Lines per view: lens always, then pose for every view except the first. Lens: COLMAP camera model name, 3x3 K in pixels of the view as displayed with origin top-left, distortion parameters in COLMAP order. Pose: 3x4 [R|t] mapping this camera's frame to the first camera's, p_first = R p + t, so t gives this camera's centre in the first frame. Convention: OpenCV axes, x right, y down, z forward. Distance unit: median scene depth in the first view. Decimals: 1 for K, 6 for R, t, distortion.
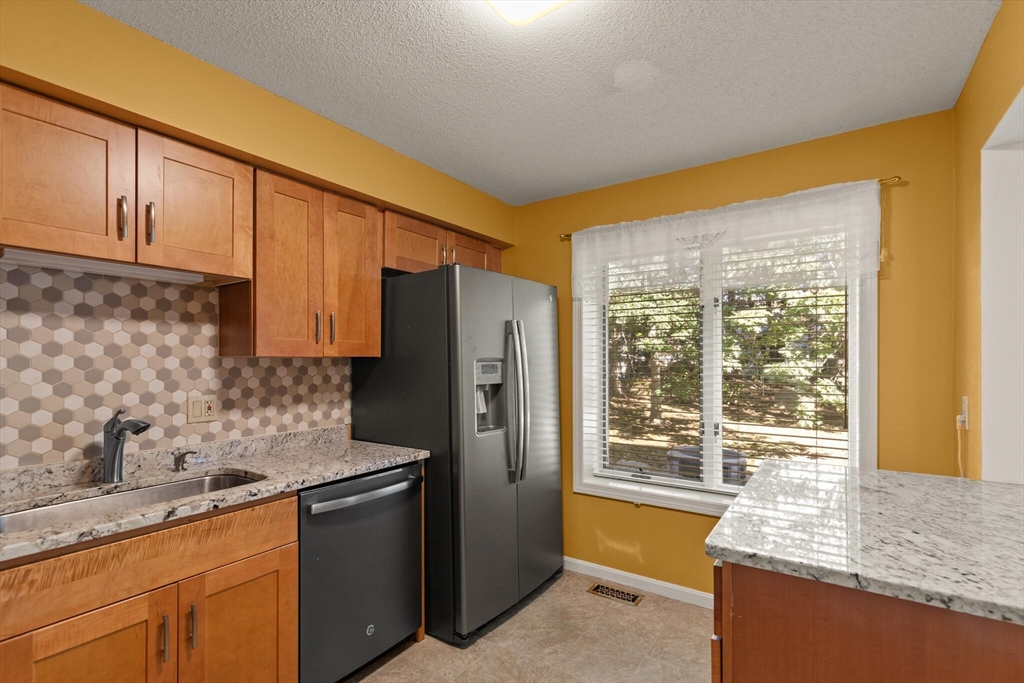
lens RADIAL K [[472.6, 0, 513.9], [0, 472.6, 362.4], [0, 0, 1]] dist [0.007200, 0.000127]
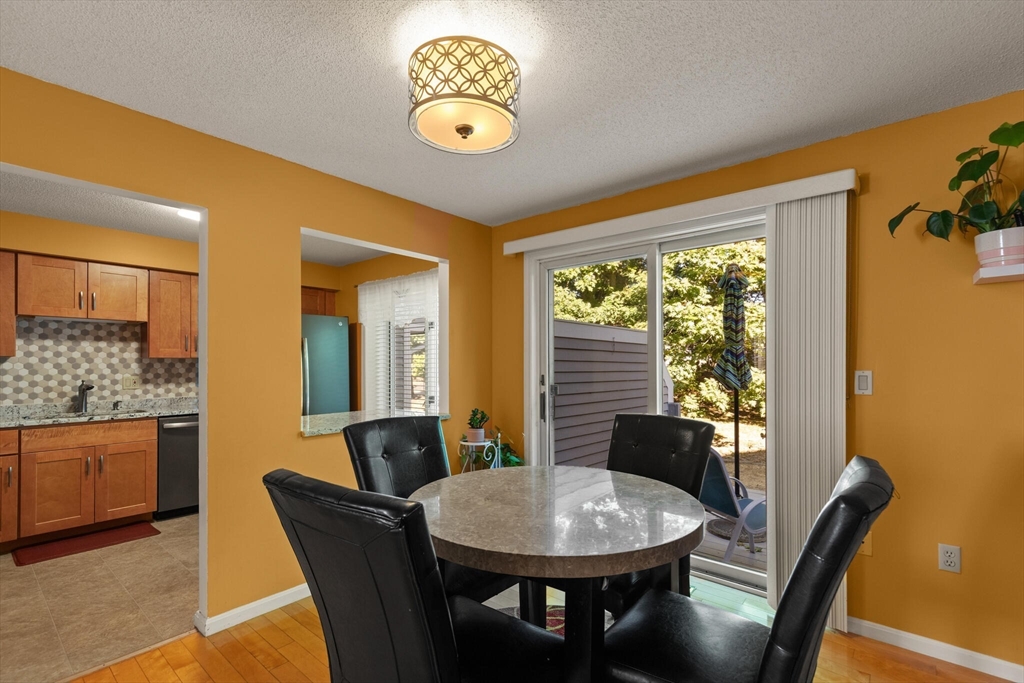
lens RADIAL K [[472.6, 0, 520.6], [0, 472.6, 360.4], [0, 0, 1]] dist [0.007200, 0.000127]
pose [[0.994924, -0.000498, -0.100626, 1.329404], [-0.000318, 0.999967, -0.008091, 0.017192], [0.100627, 0.008082, 0.994891, -0.955713]]
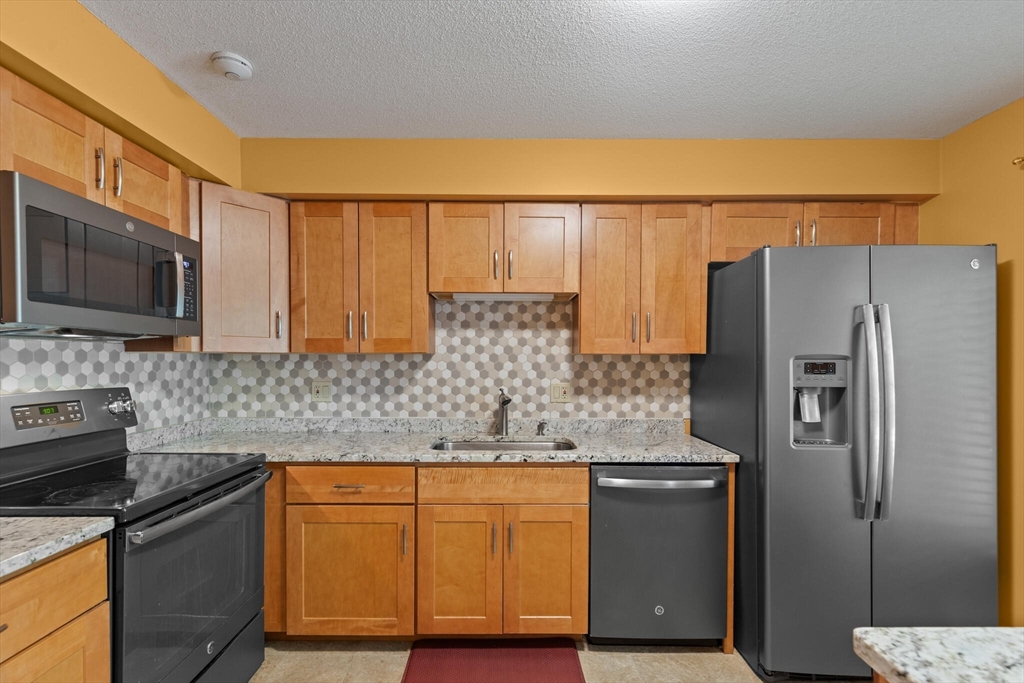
lens RADIAL K [[472.6, 0, 505.6], [0, 472.6, 366.6], [0, 0, 1]] dist [0.007200, 0.000127]
pose [[0.569031, 0.020573, -0.822058, 0.376139], [-0.007033, 0.999772, 0.020152, -0.002022], [0.822286, -0.005685, 0.569046, 0.117592]]
